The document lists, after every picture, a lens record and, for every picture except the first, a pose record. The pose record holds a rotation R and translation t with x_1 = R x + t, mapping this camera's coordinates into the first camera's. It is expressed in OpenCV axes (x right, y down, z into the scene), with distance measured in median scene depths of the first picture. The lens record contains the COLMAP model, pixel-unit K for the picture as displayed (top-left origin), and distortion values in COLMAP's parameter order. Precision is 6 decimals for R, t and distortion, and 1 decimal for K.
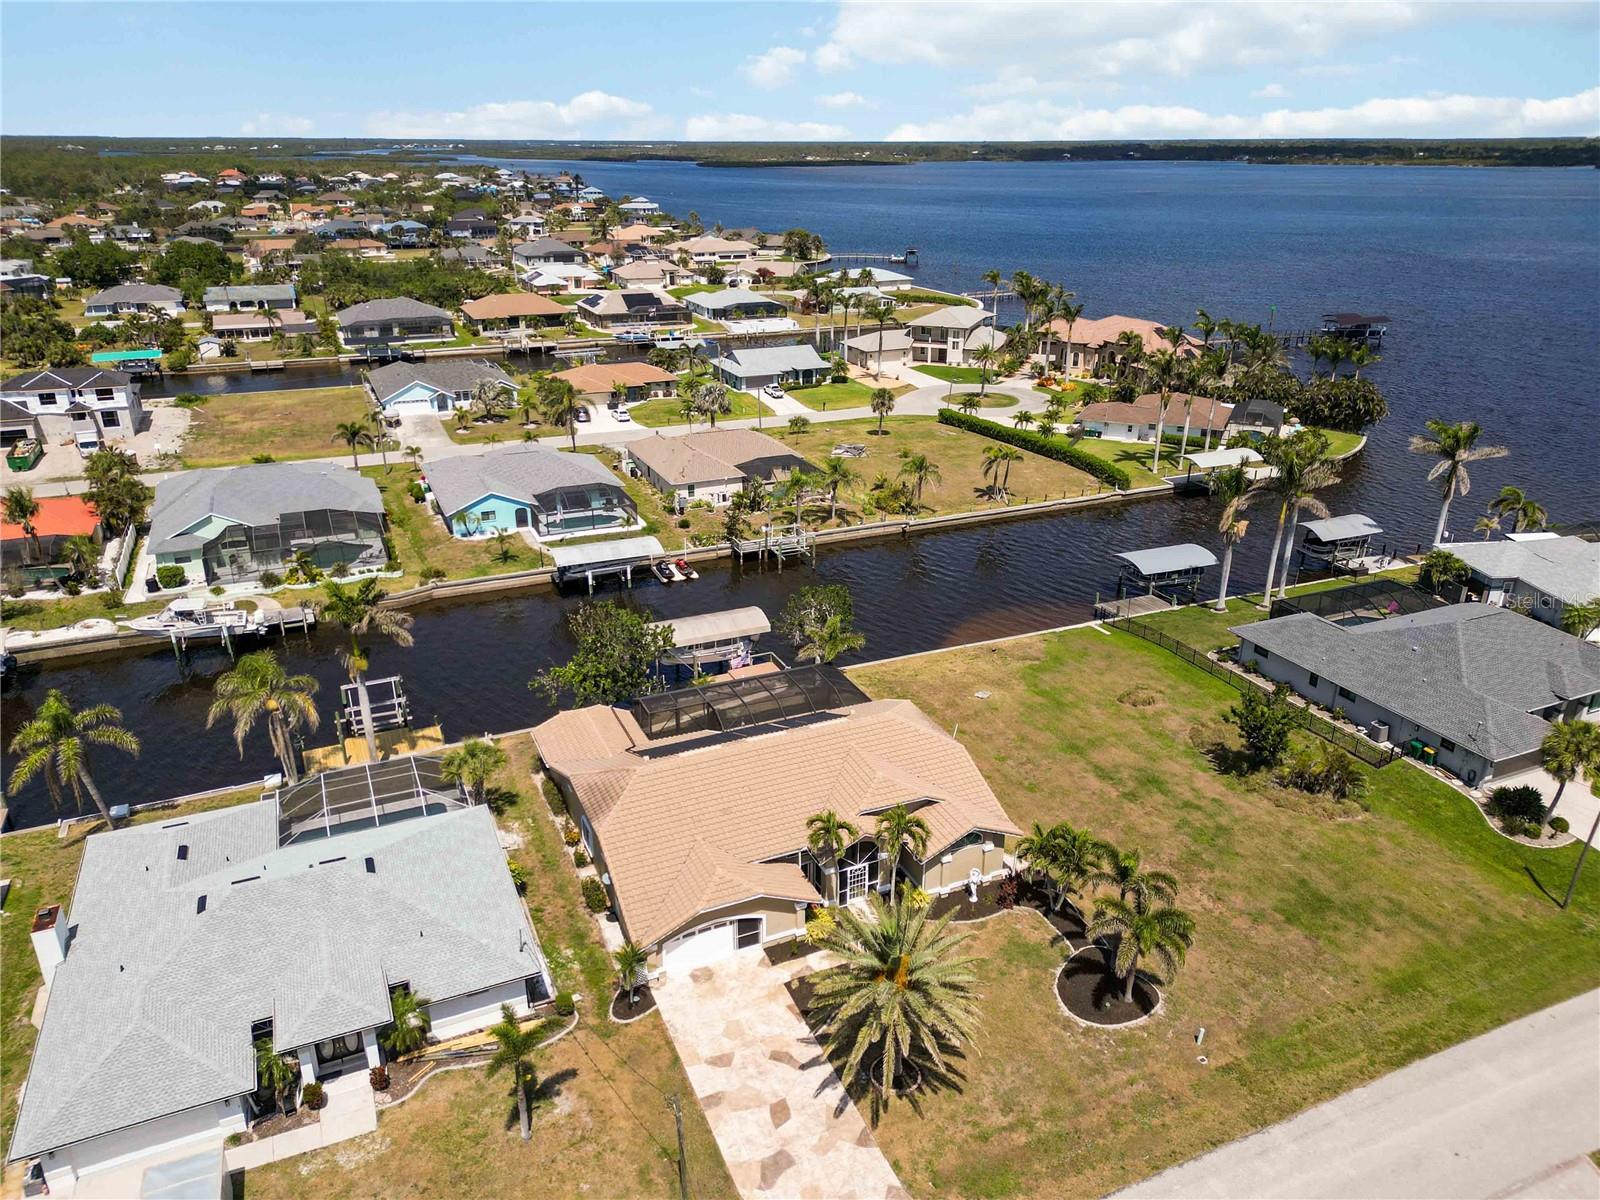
lens RADIAL K [[1122.2, 0, 802.0], [0, 1122.2, 600.4], [0, 0, 1]] dist [0.075867, -0.077707]
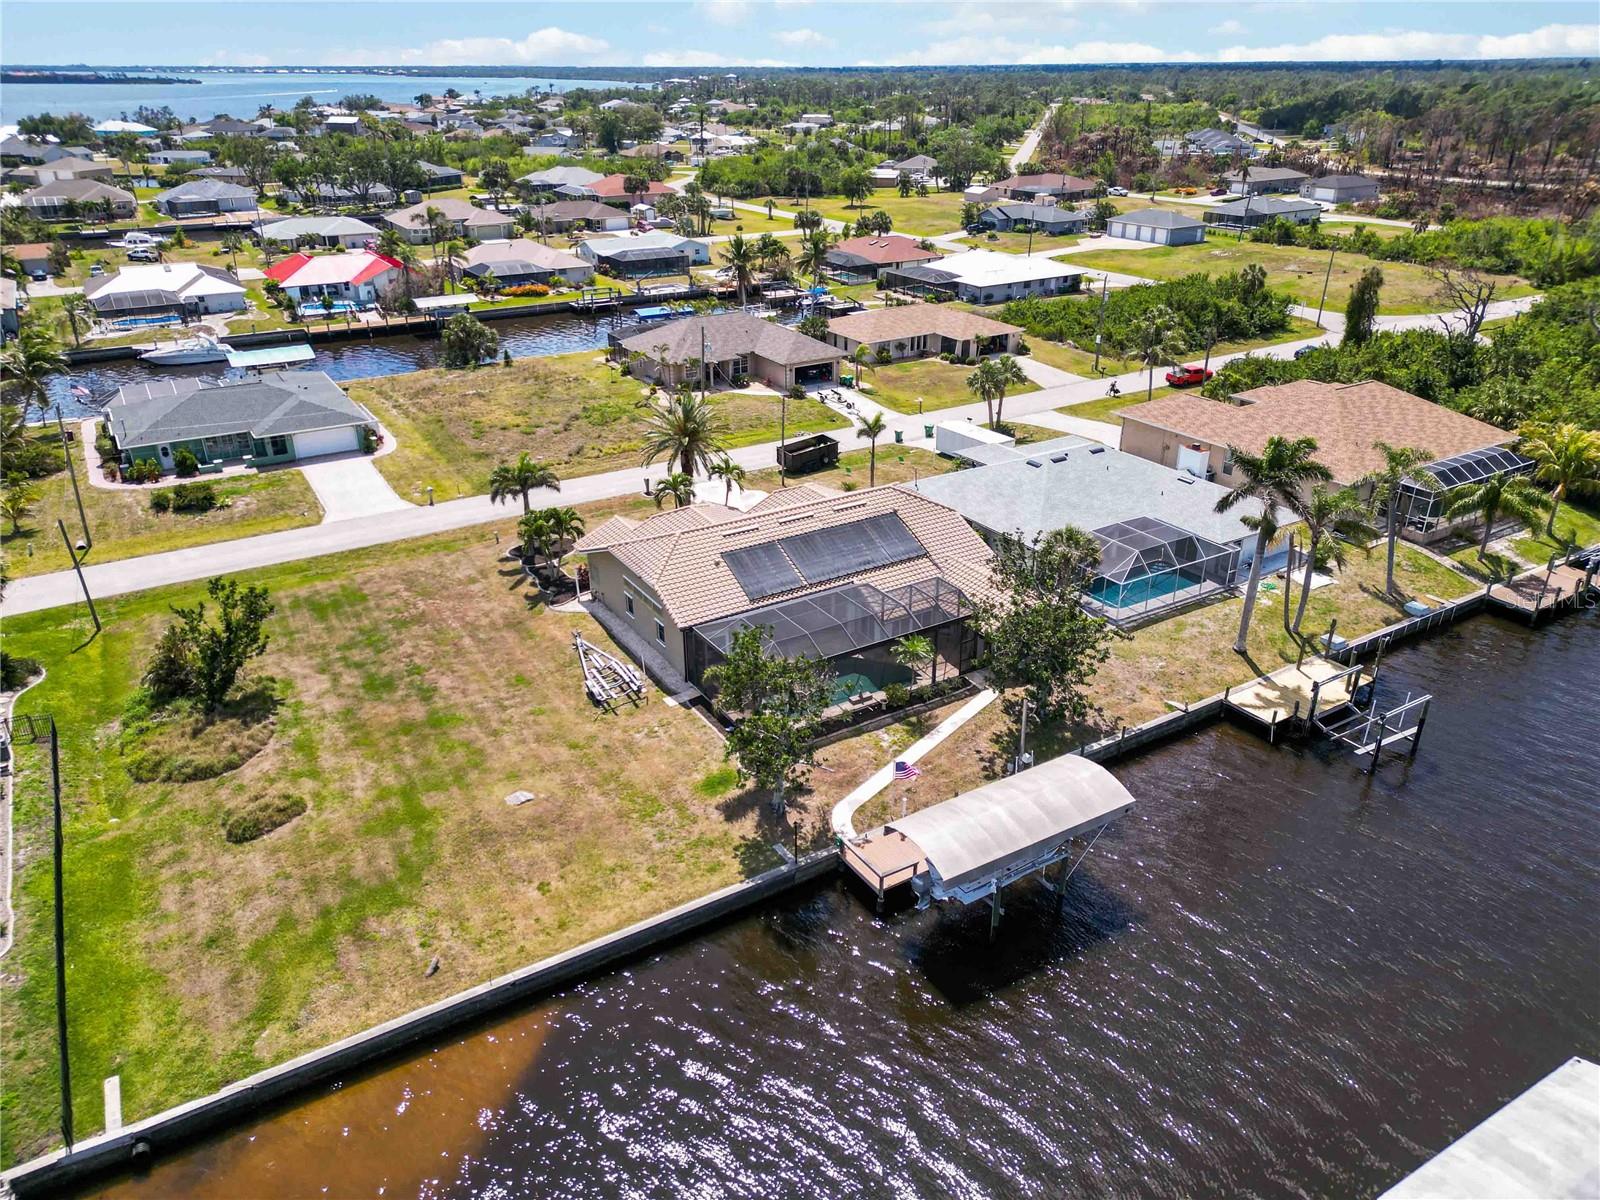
lens RADIAL K [[1115.8, 0, 798.3], [0, 1115.8, 599.0], [0, 0, 1]] dist [0.063526, -0.053152]
pose [[-0.991243, 0.056819, -0.119199, 0.058189], [-0.049078, 0.679506, 0.732027, -0.363133], [0.122589, 0.731467, -0.670767, 1.064557]]
